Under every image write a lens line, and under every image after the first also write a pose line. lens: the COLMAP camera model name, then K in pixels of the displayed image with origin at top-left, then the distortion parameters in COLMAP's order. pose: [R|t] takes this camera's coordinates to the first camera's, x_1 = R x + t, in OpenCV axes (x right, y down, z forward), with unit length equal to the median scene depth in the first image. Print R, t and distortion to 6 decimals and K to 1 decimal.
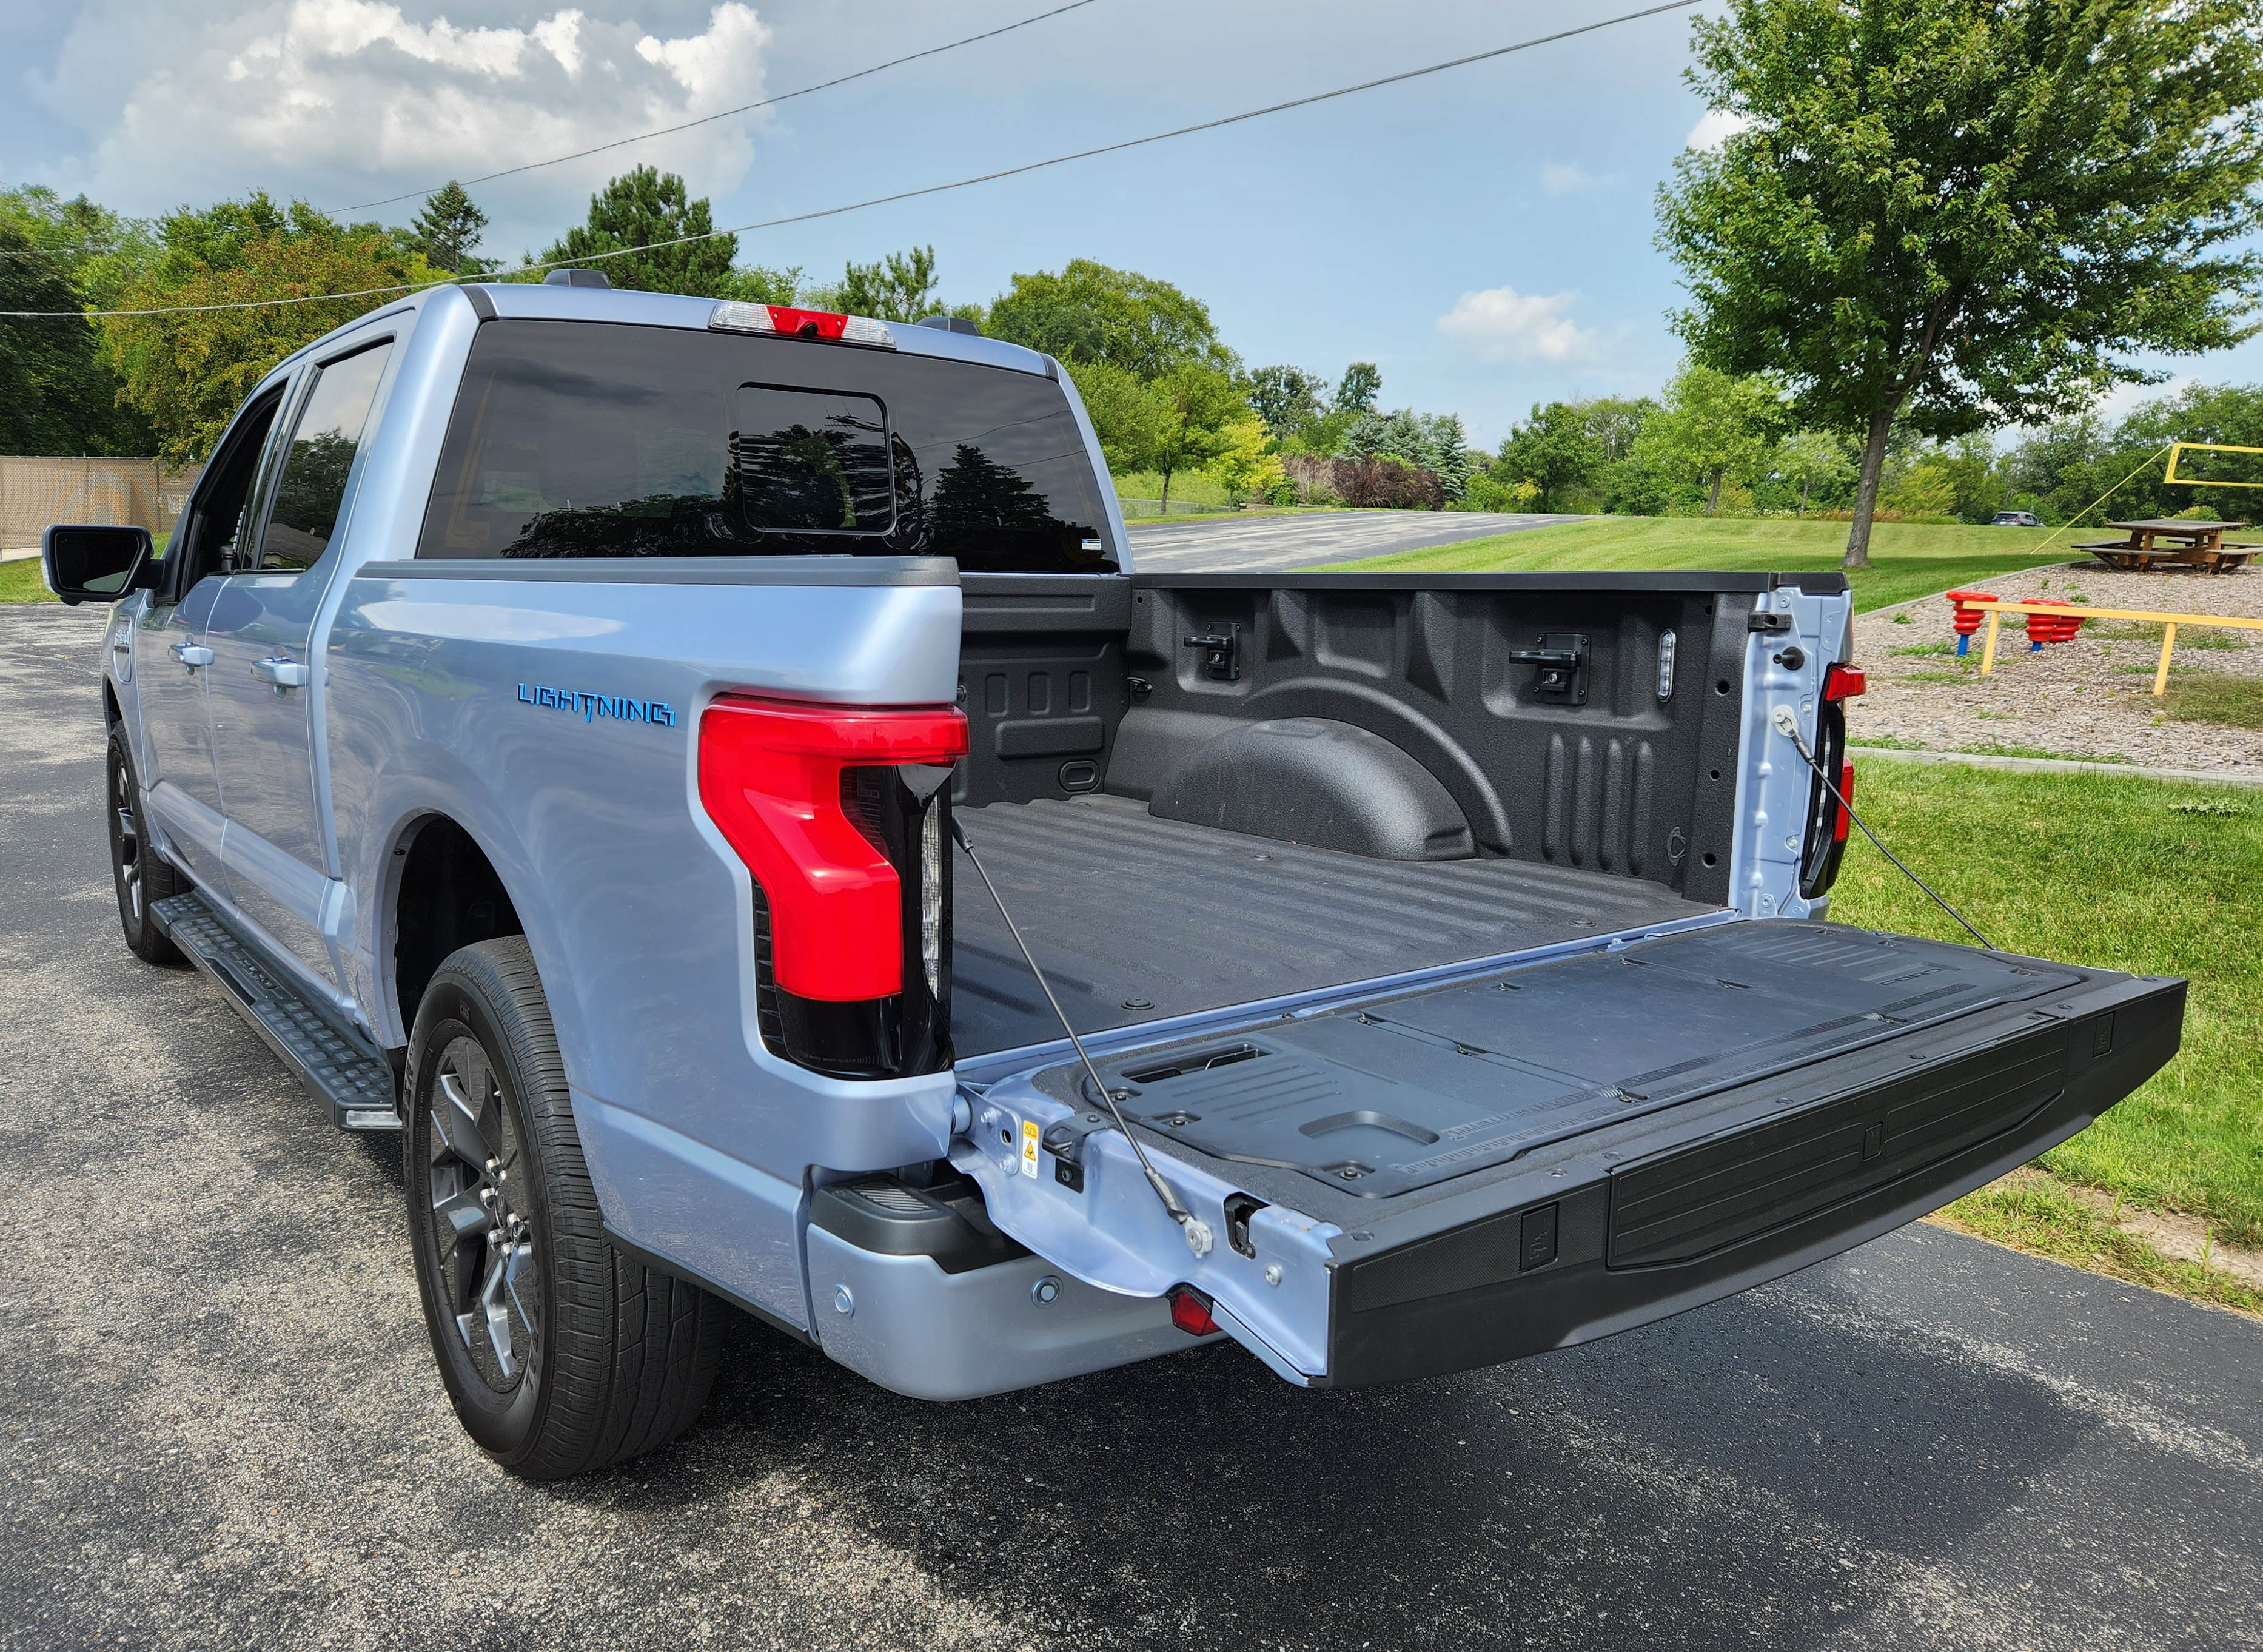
lens RADIAL K [[1659.9, 0, 1133.5], [0, 1659.9, 835.6], [0, 0, 1]] dist [0.007767, -0.003162]
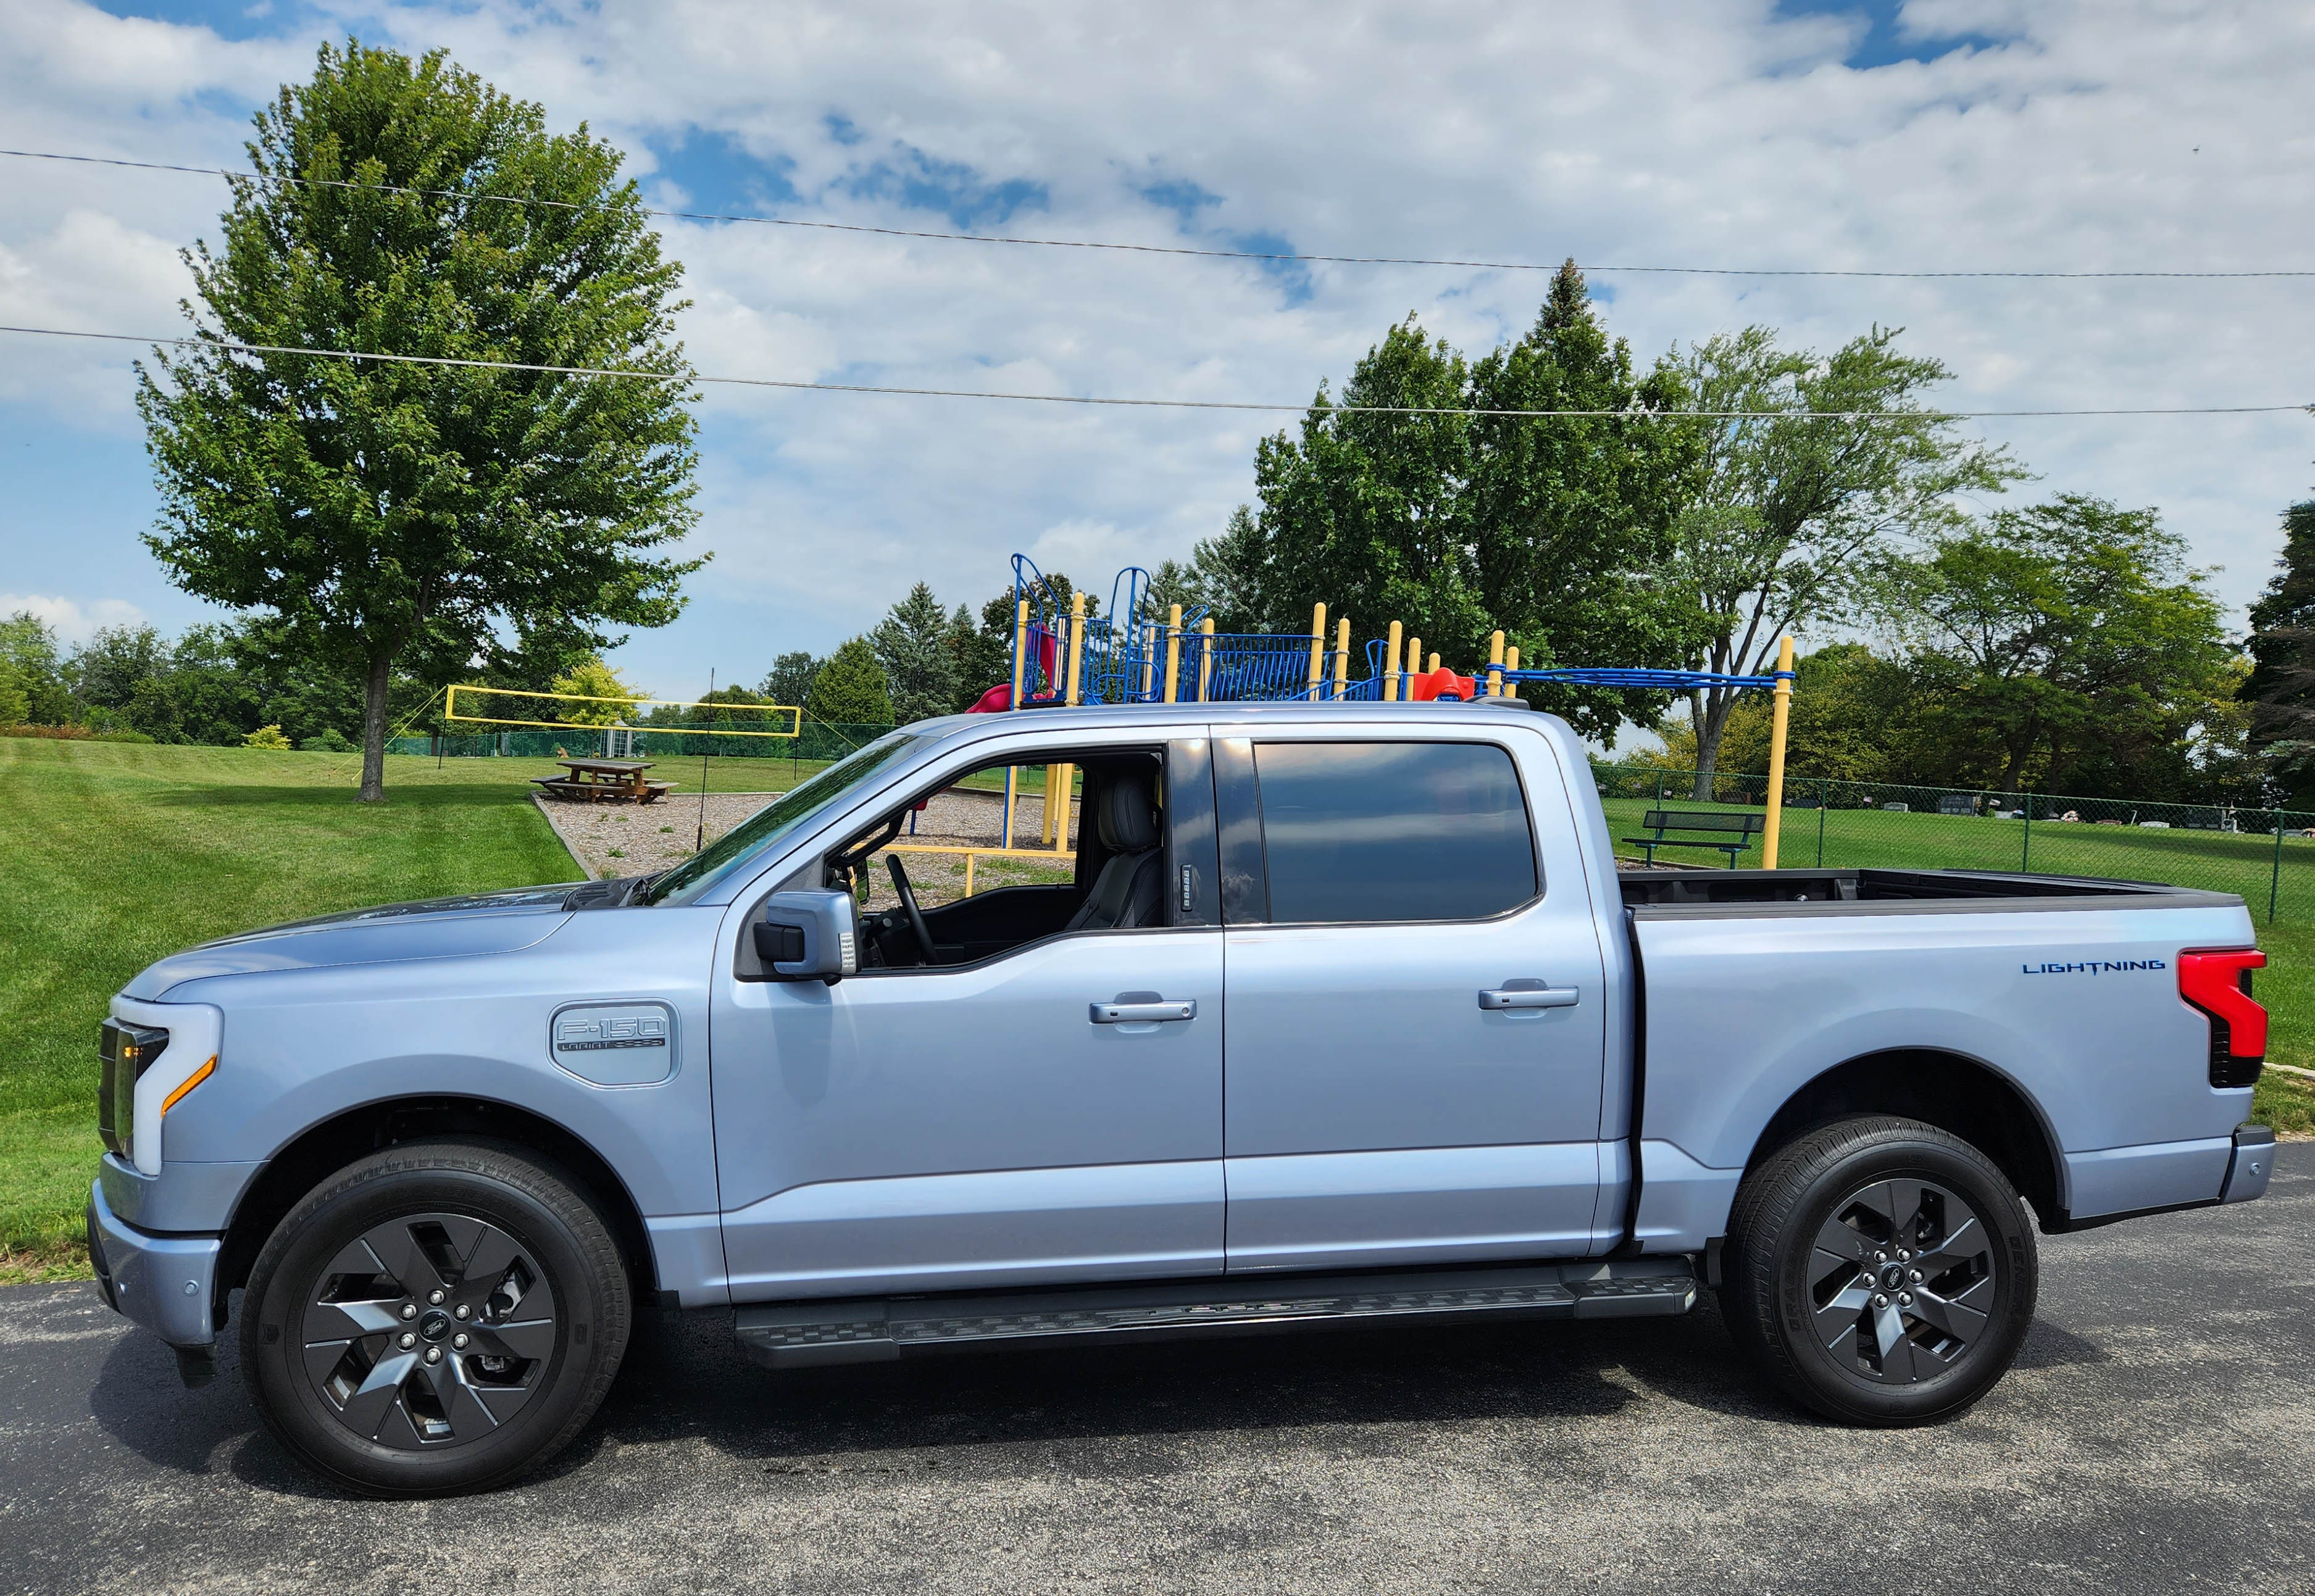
lens RADIAL K [[1612.2, 0, 1158.1], [0, 1612.2, 787.2], [0, 0, 1]] dist [0.005871, 0.003778]
pose [[0.481080, -0.008358, 0.876637, -1.562988], [0.143584, 0.987203, -0.069384, -0.193063], [-0.864839, 0.159251, 0.476123, 0.545643]]
